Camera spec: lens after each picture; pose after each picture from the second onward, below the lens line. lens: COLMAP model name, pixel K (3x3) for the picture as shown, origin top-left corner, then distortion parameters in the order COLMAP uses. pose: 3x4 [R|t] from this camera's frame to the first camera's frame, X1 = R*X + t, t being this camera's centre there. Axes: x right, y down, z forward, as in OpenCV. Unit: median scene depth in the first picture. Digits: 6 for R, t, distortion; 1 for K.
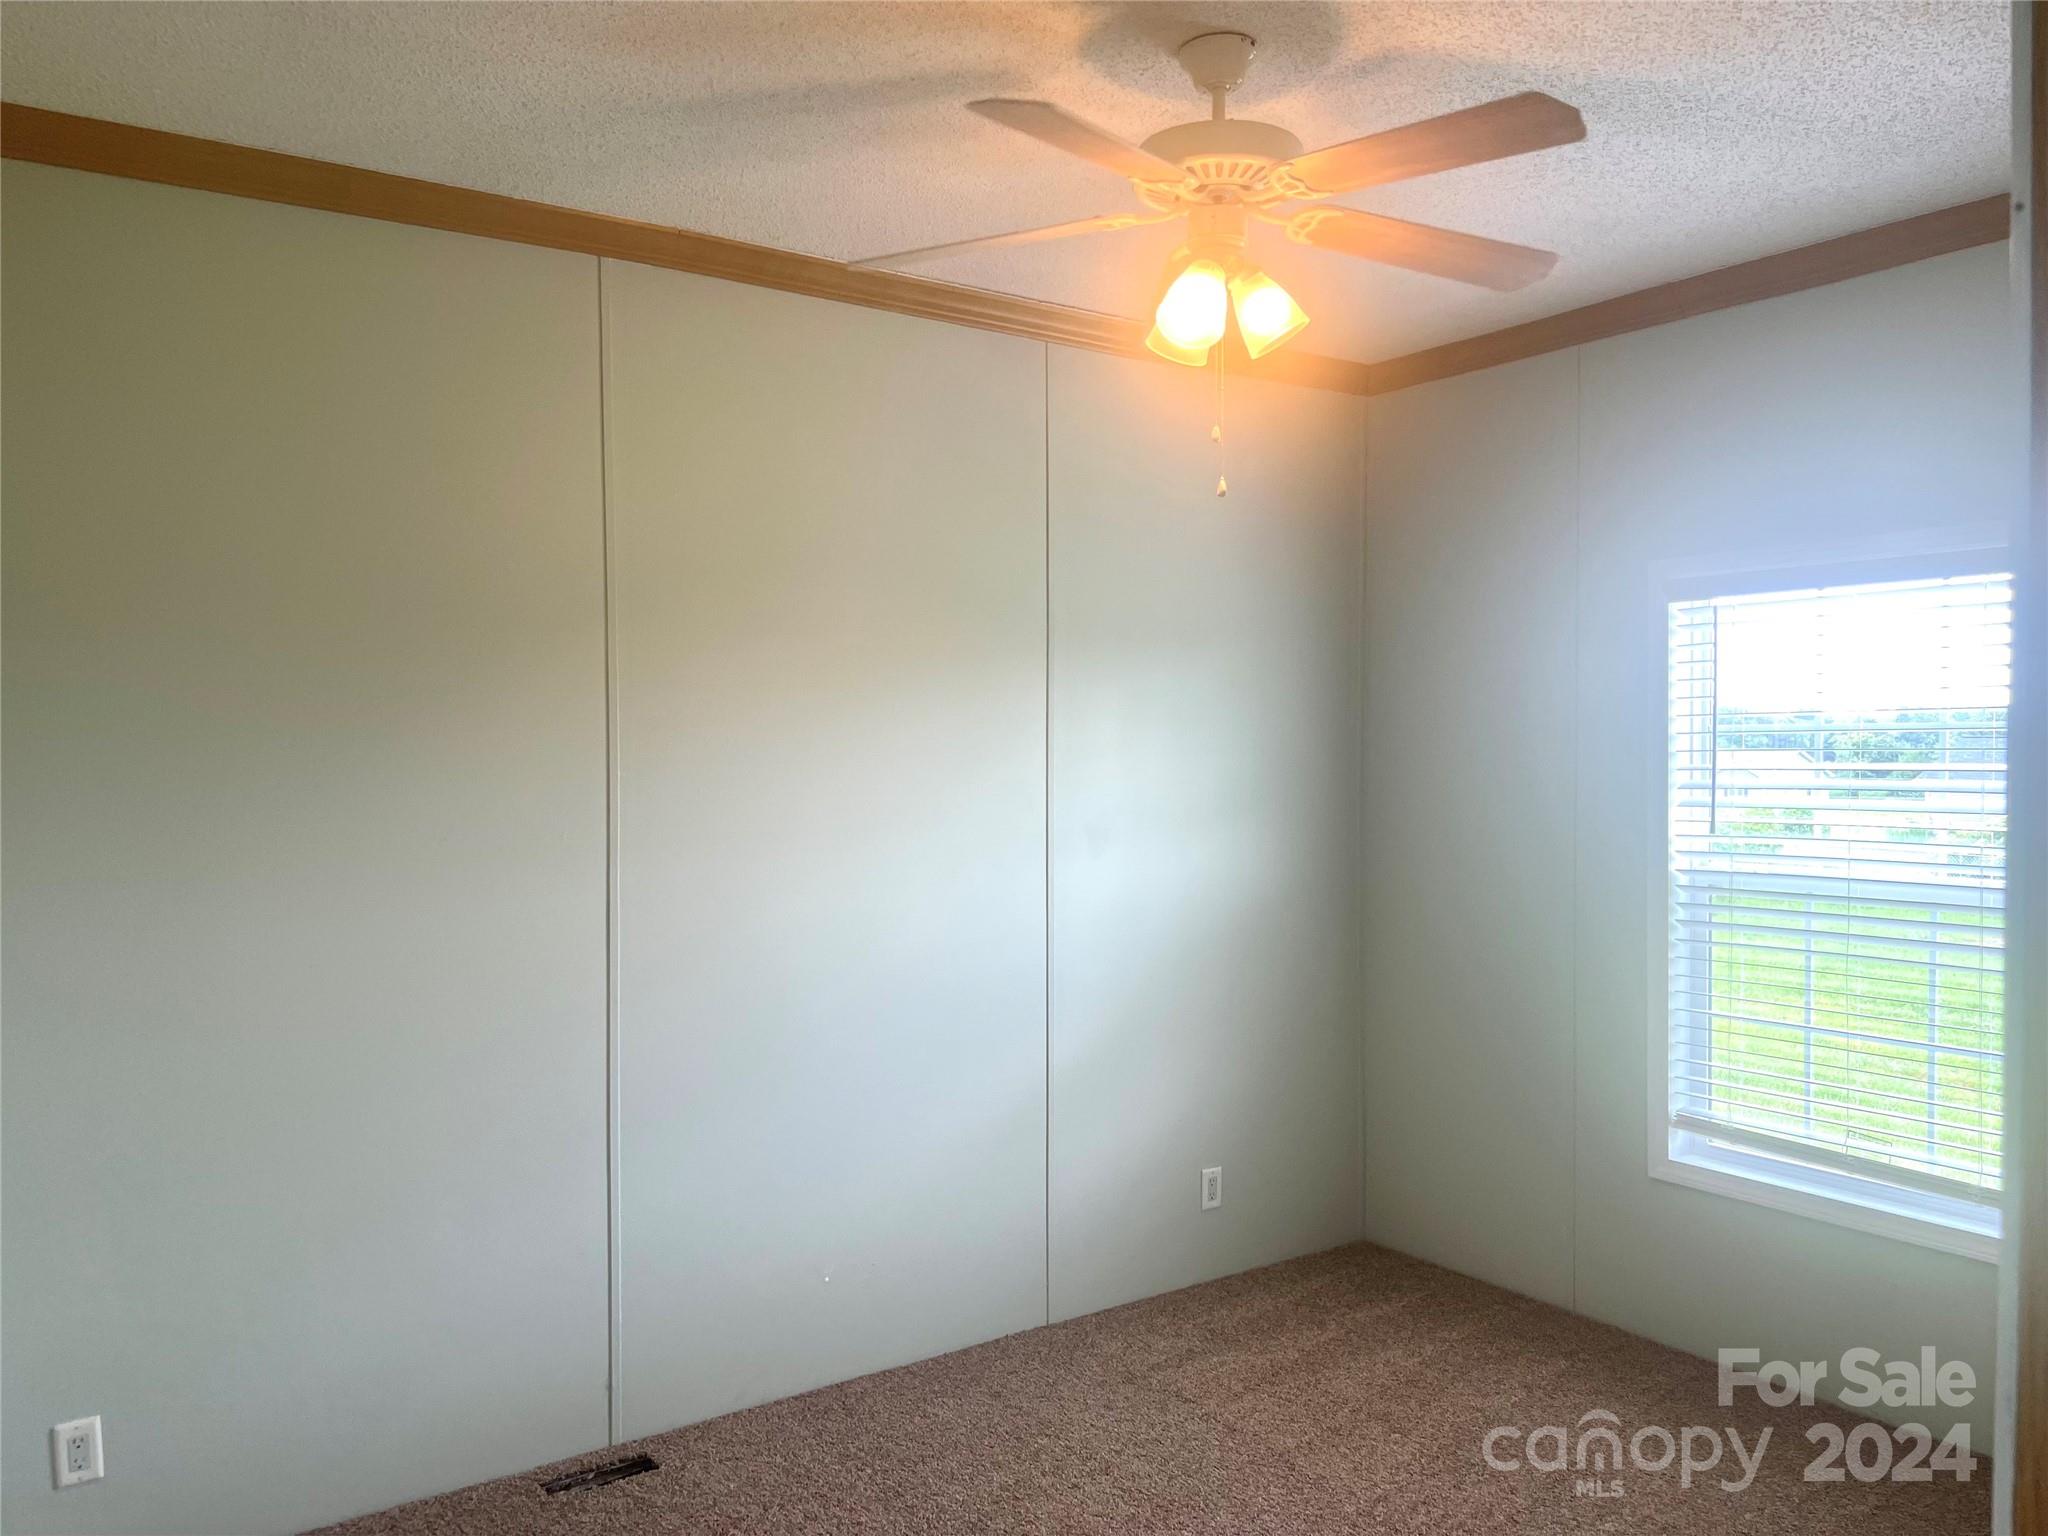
lens RADIAL K [[1550.8, 0, 1024.0], [0, 1550.8, 768.0], [0, 0, 1]] dist [0.008937, -0.000750]
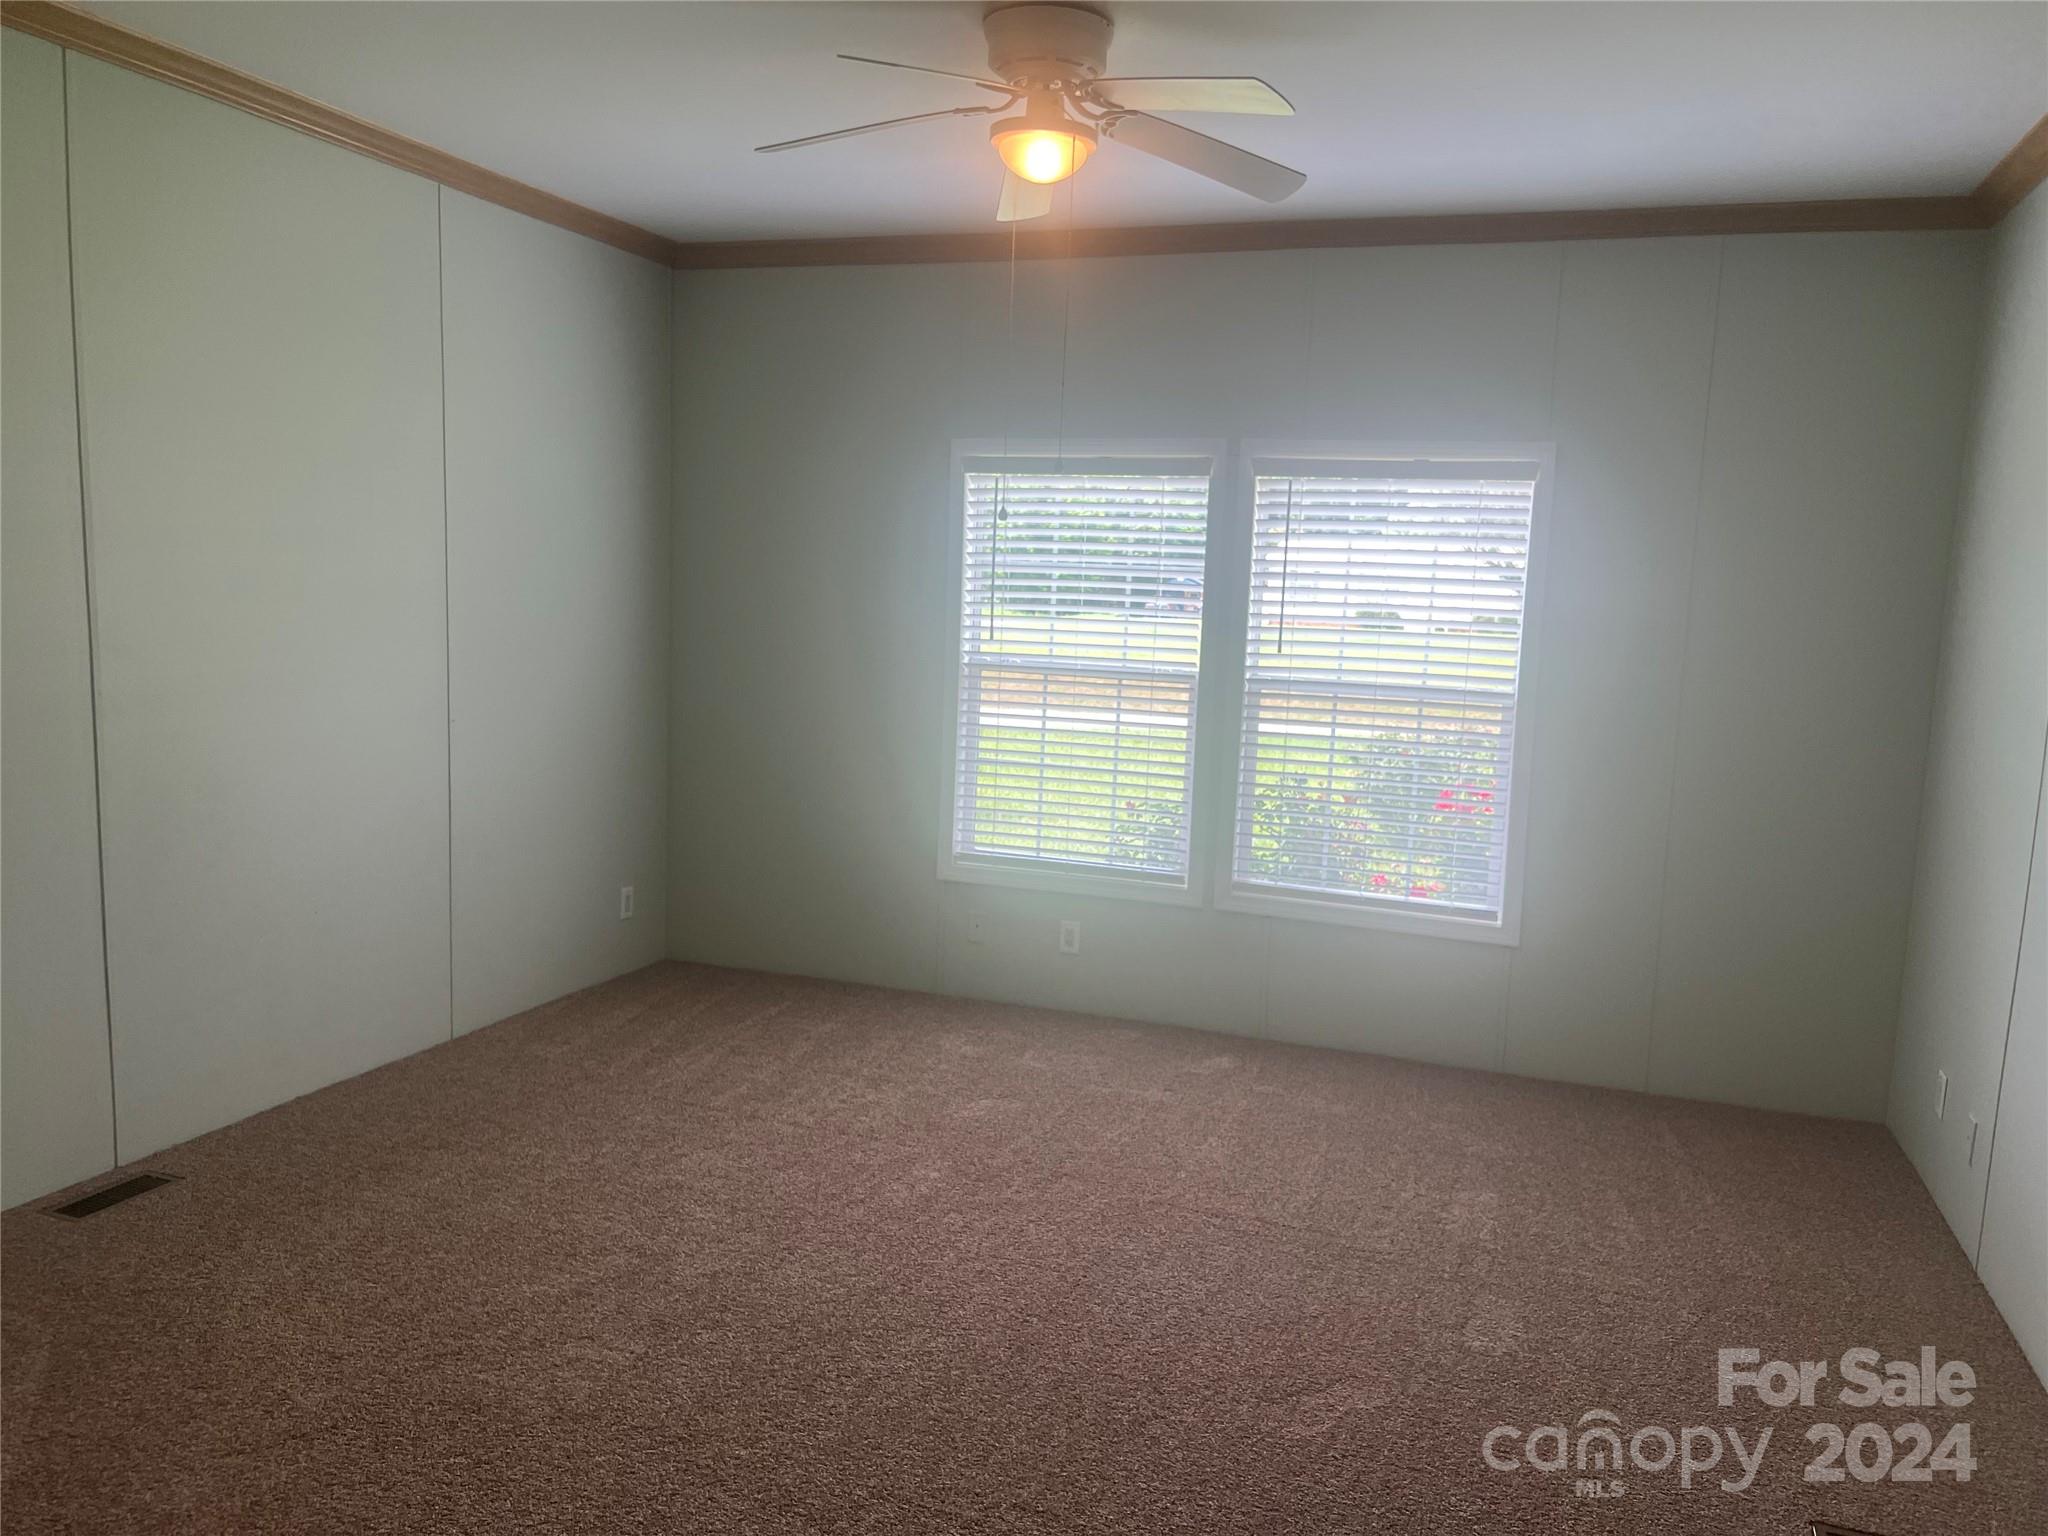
lens RADIAL K [[1550.8, 0, 1024.0], [0, 1550.8, 768.0], [0, 0, 1]] dist [0.008937, -0.000750]
pose [[0.834028, -0.032699, 0.550752, -0.324114], [-0.034030, 0.993293, 0.110506, 0.006064], [-0.550671, -0.110907, 0.827321, -0.246677]]
